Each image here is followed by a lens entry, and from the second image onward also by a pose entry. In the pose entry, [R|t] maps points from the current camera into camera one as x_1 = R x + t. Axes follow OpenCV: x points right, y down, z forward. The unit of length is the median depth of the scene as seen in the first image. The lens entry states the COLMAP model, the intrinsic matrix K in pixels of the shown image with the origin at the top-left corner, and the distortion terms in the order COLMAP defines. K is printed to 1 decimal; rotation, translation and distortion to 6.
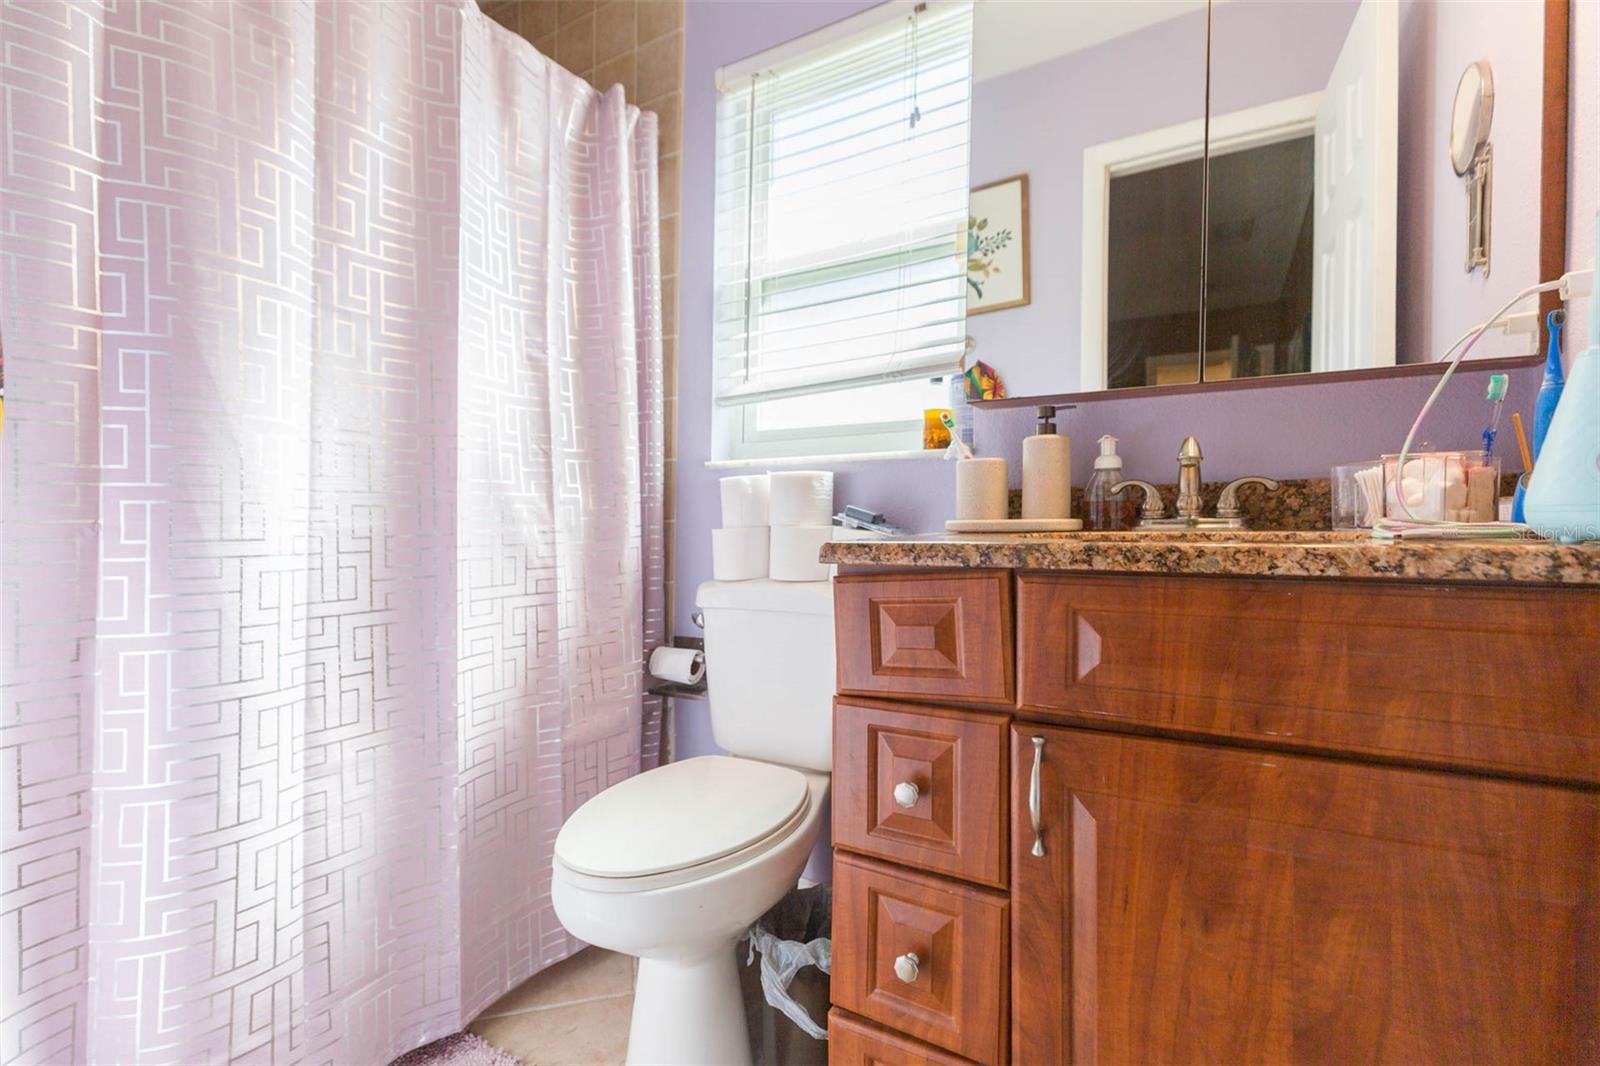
lens RADIAL K [[726.4, 0, 805.1], [0, 726.4, 519.8], [0, 0, 1]] dist [0.002699, -0.000901]
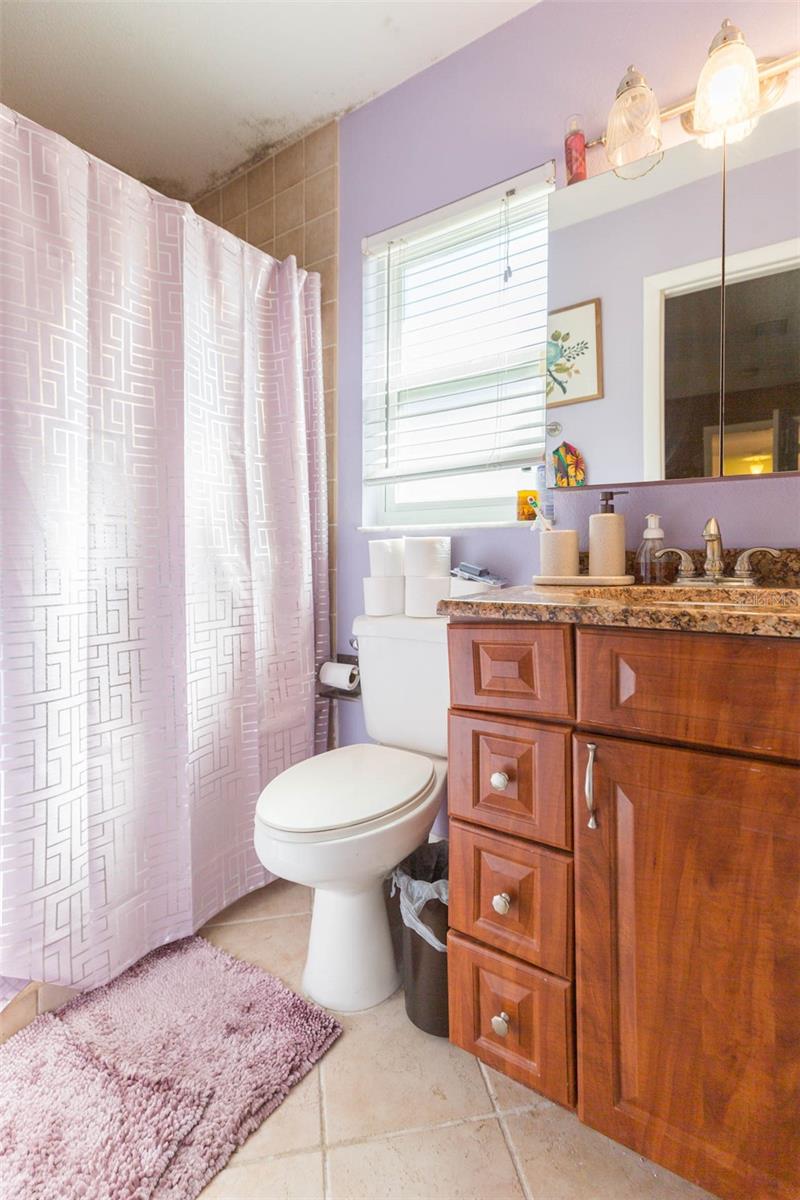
lens RADIAL K [[544.8, 0, 386.4], [0, 544.8, 562.3], [0, 0, 1]] dist [0.002699, -0.000901]
pose [[0.996140, -0.013228, -0.086772, 0.010974], [0.013222, 0.999912, -0.000653, -0.030438], [0.086773, -0.000497, 0.996228, -0.046253]]
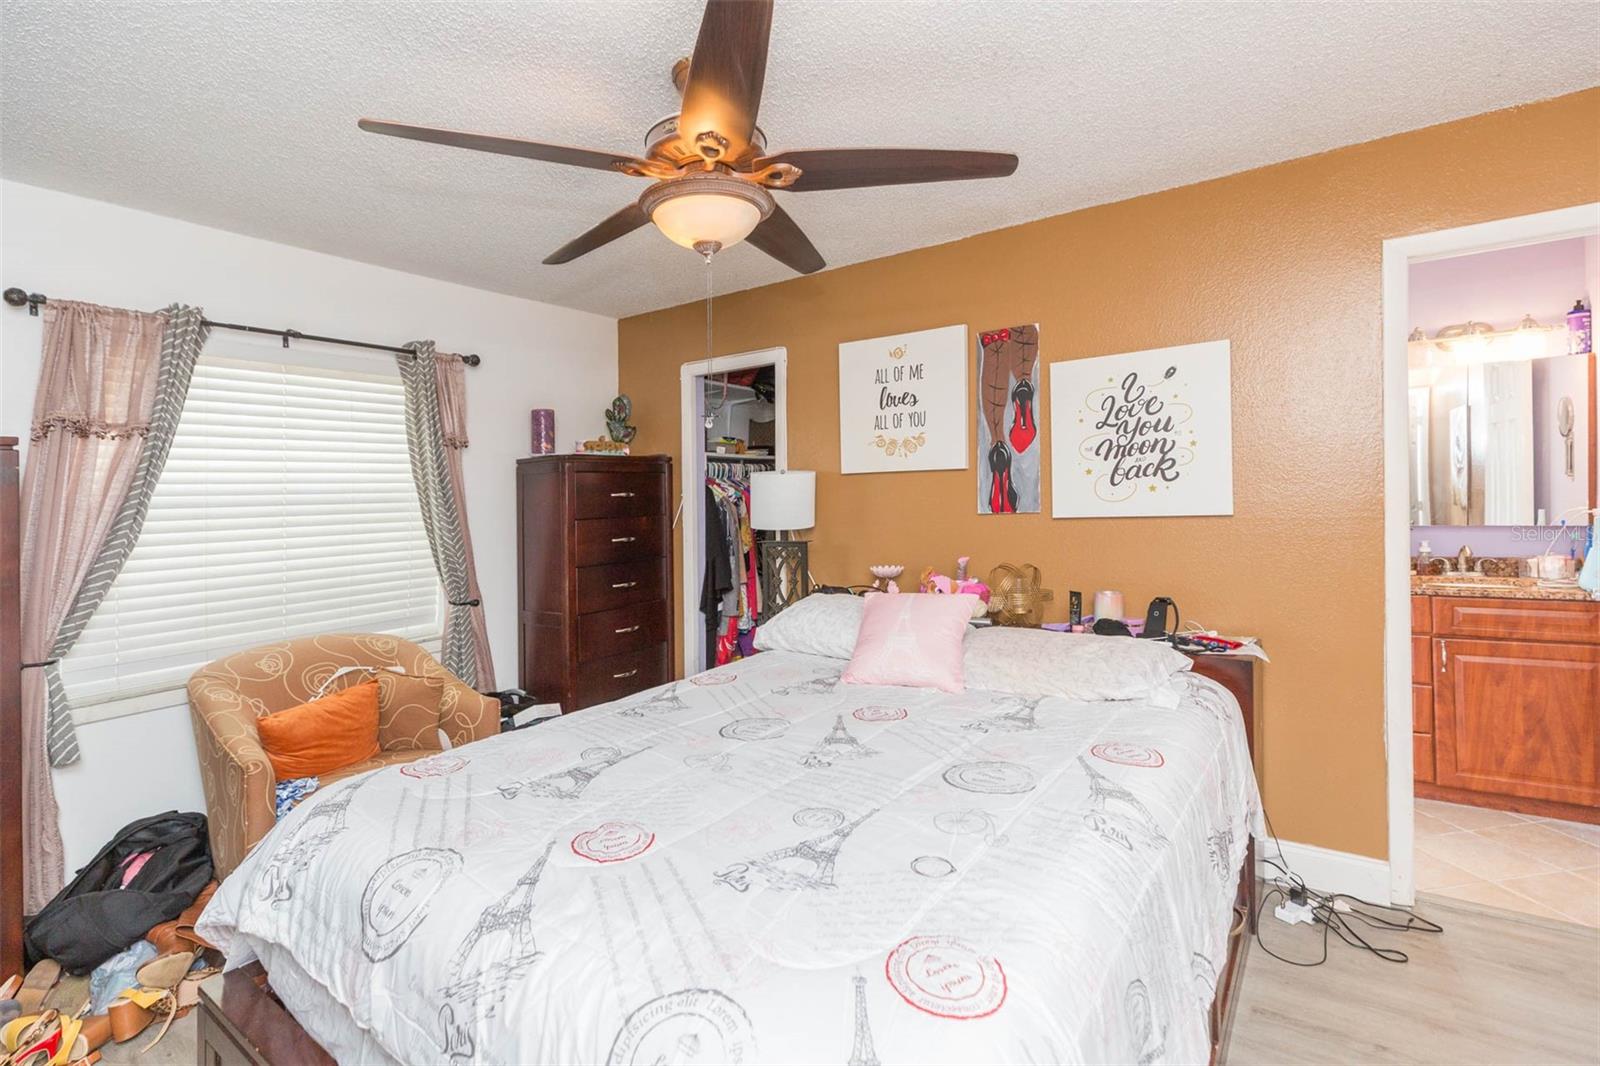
lens RADIAL K [[726.4, 0, 796.9], [0, 726.4, 486.7], [0, 0, 1]] dist [0.002699, -0.000901]
pose [[0.996759, -0.006434, -0.080183, -1.323400], [0.005059, 0.999837, -0.017343, -0.216704], [0.080281, 0.016881, 0.996629, -1.483624]]
